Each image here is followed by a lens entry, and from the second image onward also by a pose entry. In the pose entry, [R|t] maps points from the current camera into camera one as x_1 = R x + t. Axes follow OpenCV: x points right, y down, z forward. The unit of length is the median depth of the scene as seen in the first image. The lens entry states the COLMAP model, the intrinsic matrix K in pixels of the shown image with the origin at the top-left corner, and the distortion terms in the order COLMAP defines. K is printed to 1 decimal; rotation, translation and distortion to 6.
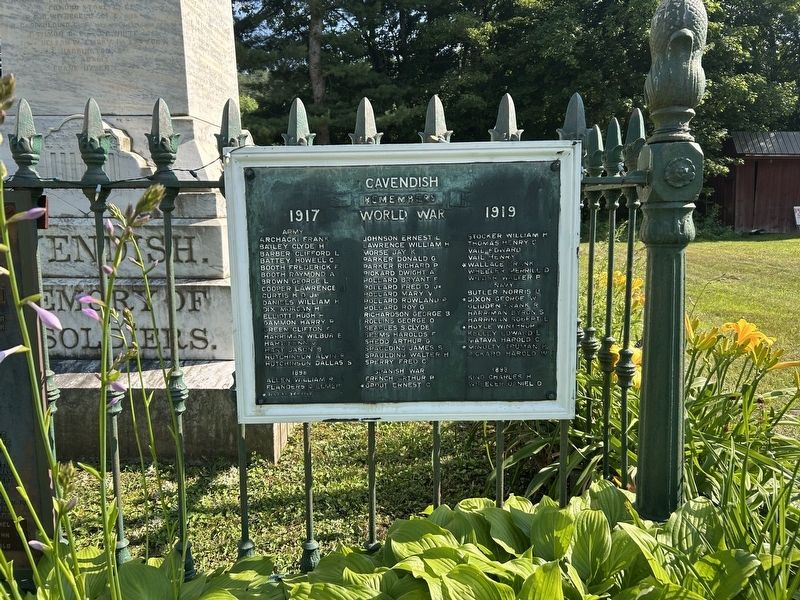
lens RADIAL K [[607.9, 0, 397.7], [0, 607.9, 302.8], [0, 0, 1]] dist [0.038403, -0.042673]
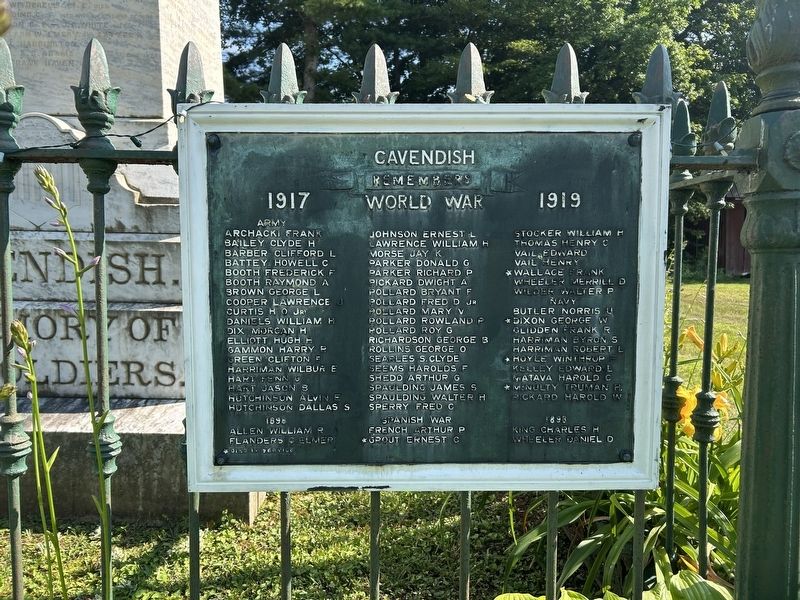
lens RADIAL K [[607.9, 0, 399.5], [0, 607.9, 304.5], [0, 0, 1]] dist [0.038403, -0.042673]
pose [[0.999702, 0.014304, 0.019773, -0.026891], [-0.013072, 0.998047, -0.061081, 0.016854], [-0.020608, 0.060805, 0.997937, 0.222427]]
